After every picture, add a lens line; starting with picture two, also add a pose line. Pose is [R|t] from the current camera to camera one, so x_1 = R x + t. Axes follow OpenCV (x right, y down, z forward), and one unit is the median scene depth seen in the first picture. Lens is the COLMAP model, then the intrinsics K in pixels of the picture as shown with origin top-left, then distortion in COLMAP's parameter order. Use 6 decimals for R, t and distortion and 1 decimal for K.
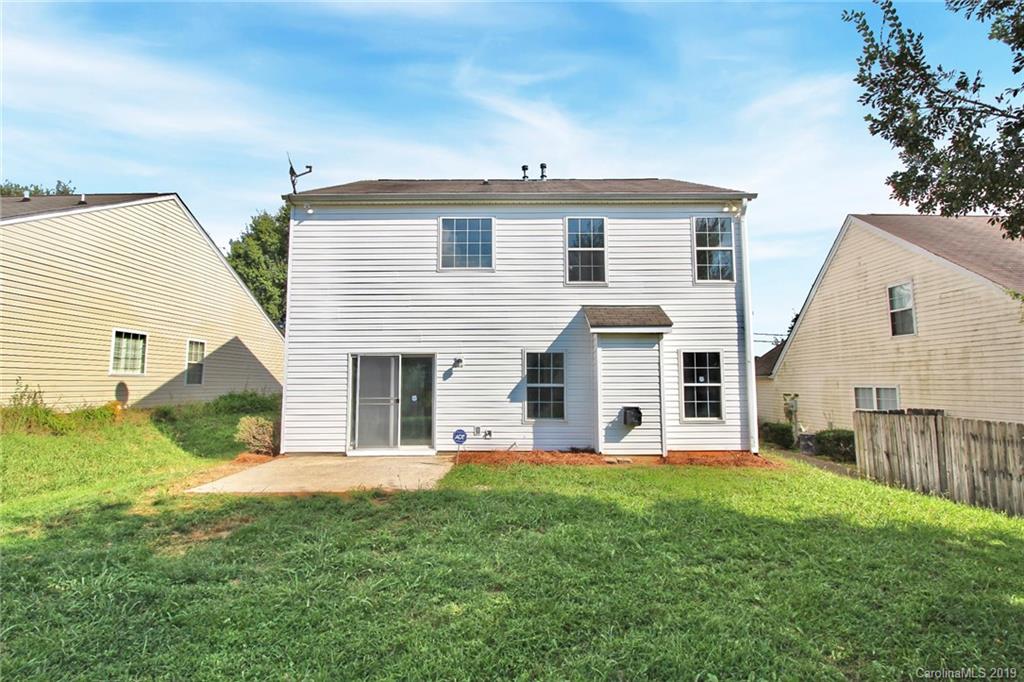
lens RADIAL K [[484.4, 0, 520.9], [0, 484.4, 339.3], [0, 0, 1]] dist [-0.006539, -0.007160]
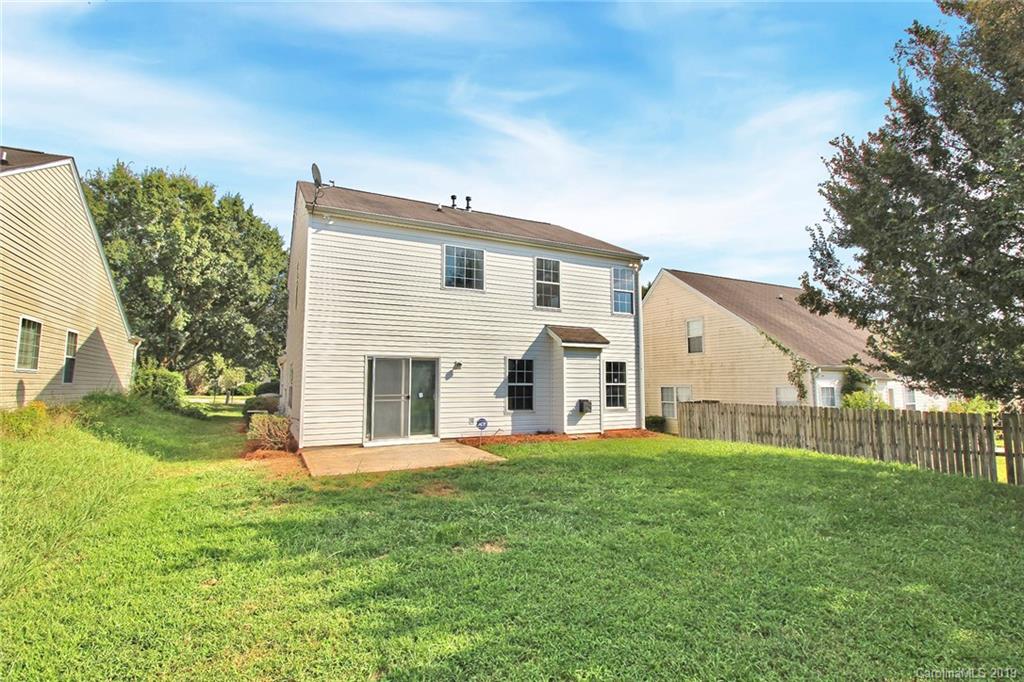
lens RADIAL K [[484.4, 0, 525.4], [0, 484.4, 339.3], [0, 0, 1]] dist [-0.006539, -0.007160]
pose [[0.885088, 0.045346, 0.463210, -0.545879], [-0.043151, 0.998951, -0.015340, -0.006969], [-0.463419, -0.006411, 0.886116, -0.162109]]
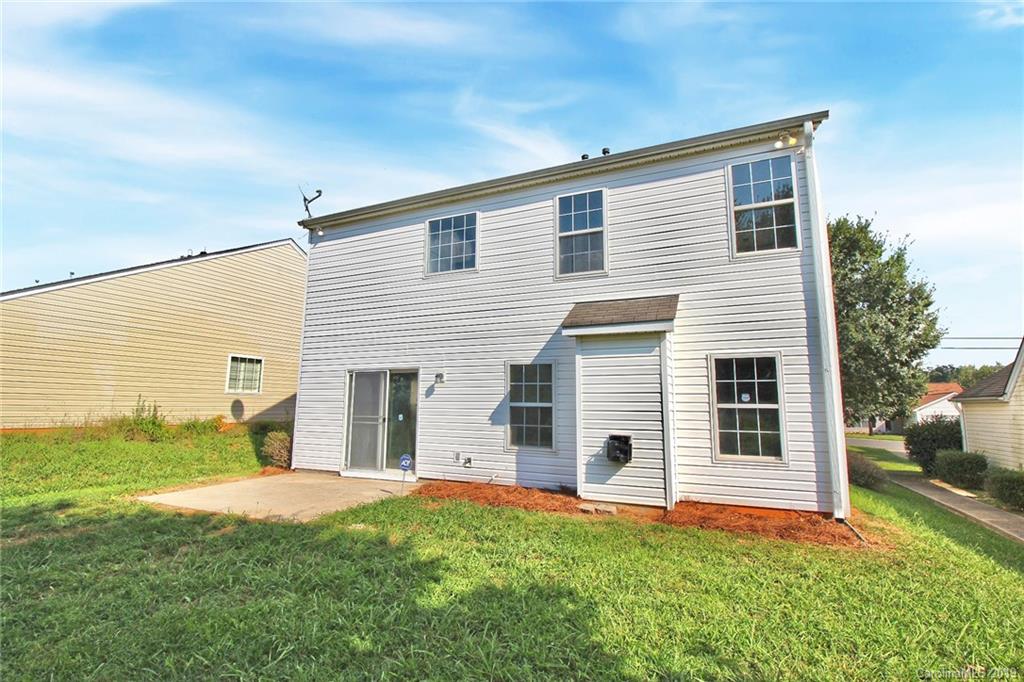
lens RADIAL K [[484.4, 0, 516.2], [0, 484.4, 335.5], [0, 0, 1]] dist [-0.006539, -0.007160]
pose [[0.904825, -0.050333, -0.422798, 0.373374], [0.026266, 0.997695, -0.062562, 0.029841], [0.424973, 0.045503, 0.904062, 0.254690]]
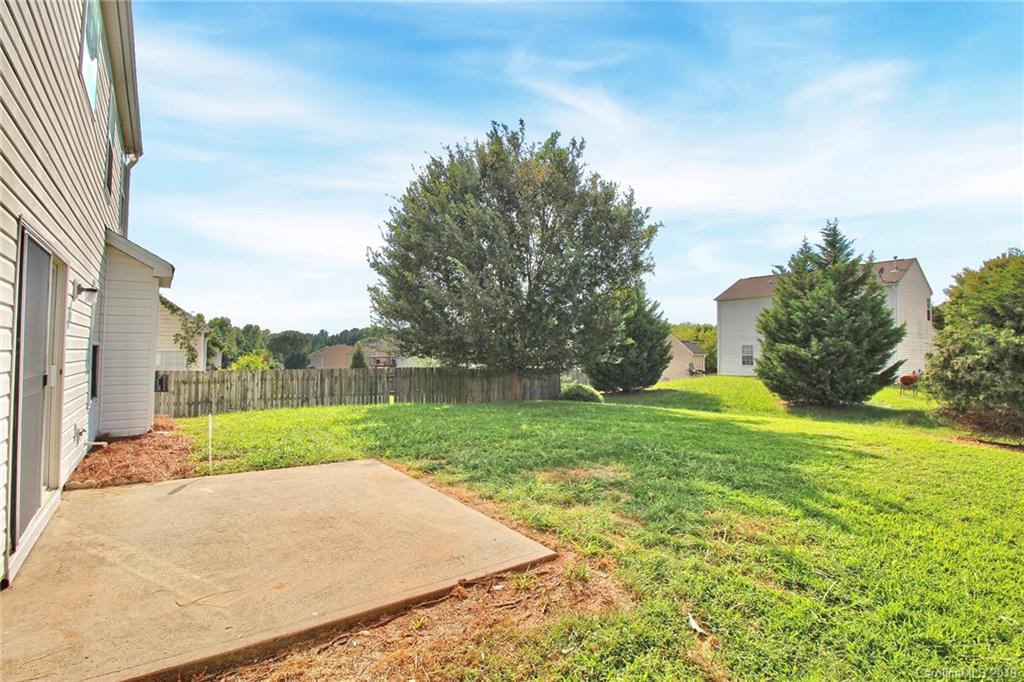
lens RADIAL K [[484.4, 0, 512.0], [0, 484.4, 338.4], [0, 0, 1]] dist [-0.006539, -0.007160]
pose [[-0.587204, 0.015136, 0.809297, -0.782976], [-0.079369, 0.993930, -0.076177, 0.086634], [-0.805538, -0.108964, -0.582439, 0.927702]]
